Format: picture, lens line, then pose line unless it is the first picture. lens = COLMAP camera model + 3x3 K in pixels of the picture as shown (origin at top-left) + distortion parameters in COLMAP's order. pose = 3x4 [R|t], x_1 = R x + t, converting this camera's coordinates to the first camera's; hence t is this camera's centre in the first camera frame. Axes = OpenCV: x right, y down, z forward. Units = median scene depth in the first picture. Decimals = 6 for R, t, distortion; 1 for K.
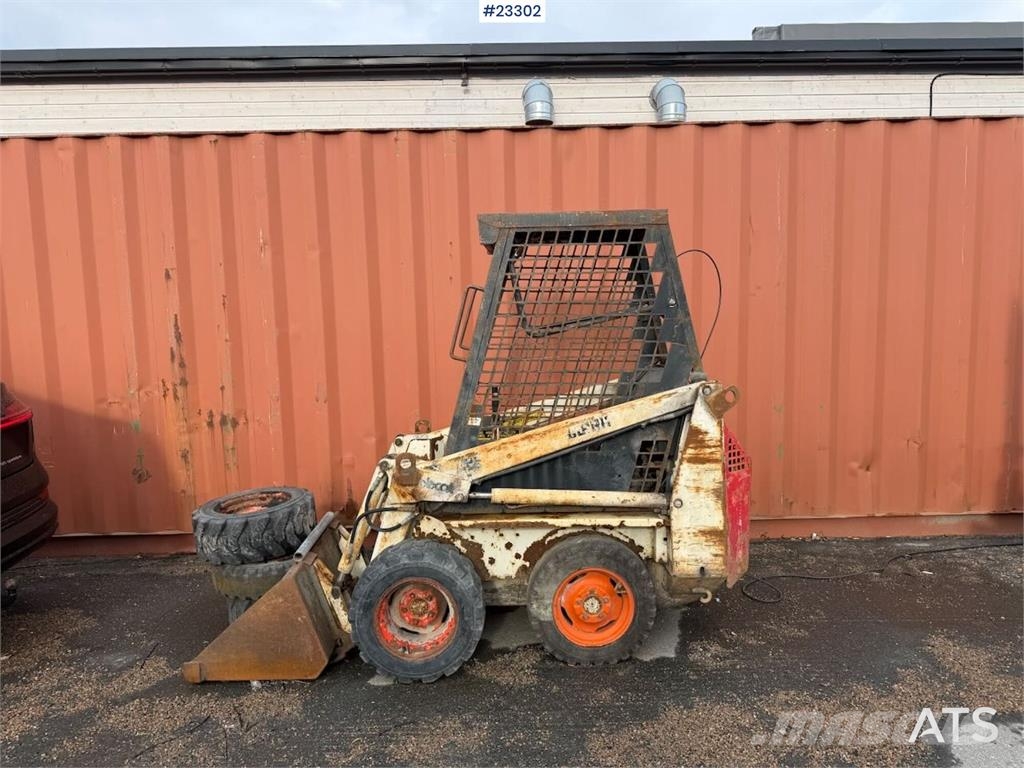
lens RADIAL K [[727.2, 0, 505.8], [0, 727.2, 373.2], [0, 0, 1]] dist [0.076050, -0.067304]
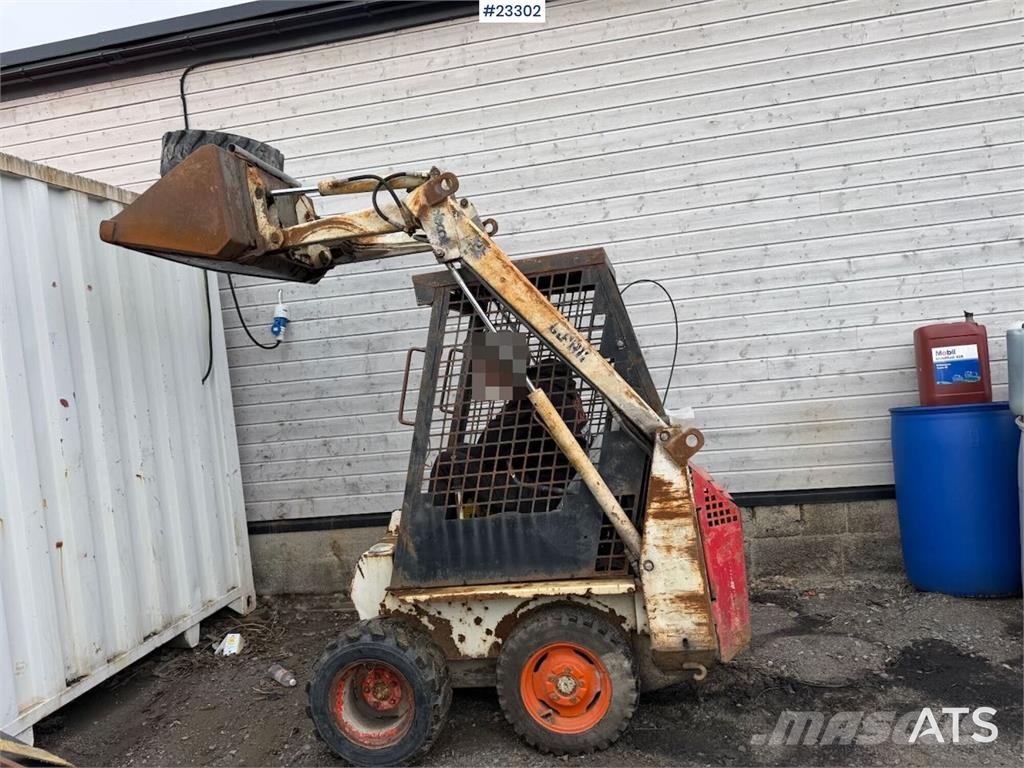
lens RADIAL K [[727.2, 0, 515.3], [0, 727.2, 367.7], [0, 0, 1]] dist [0.076050, -0.067304]
pose [[0.978236, -0.095070, -0.184436, 0.261285], [0.076814, 0.991634, -0.103735, 0.018160], [0.192755, 0.087310, 0.977355, 0.071267]]
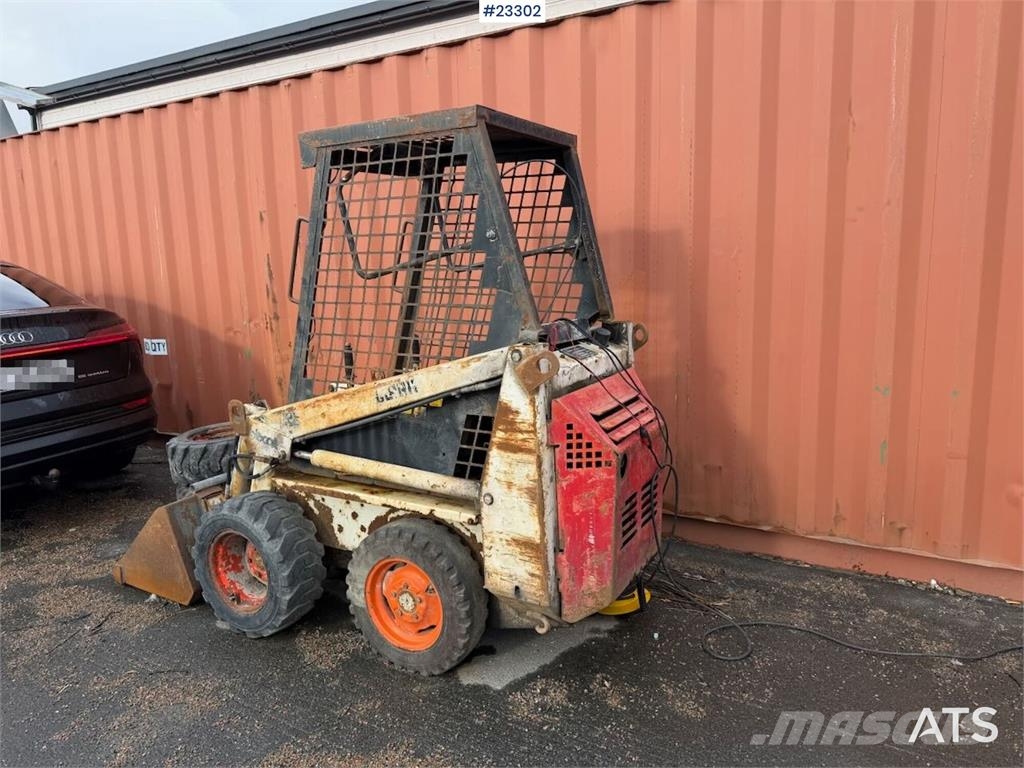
lens RADIAL K [[727.2, 0, 523.7], [0, 727.2, 371.6], [0, 0, 1]] dist [0.076050, -0.067304]
pose [[0.856106, 0.077663, -0.510932, 0.641594], [-0.036671, 0.995281, 0.089840, -0.025895], [0.515498, -0.058176, 0.854914, 0.366785]]
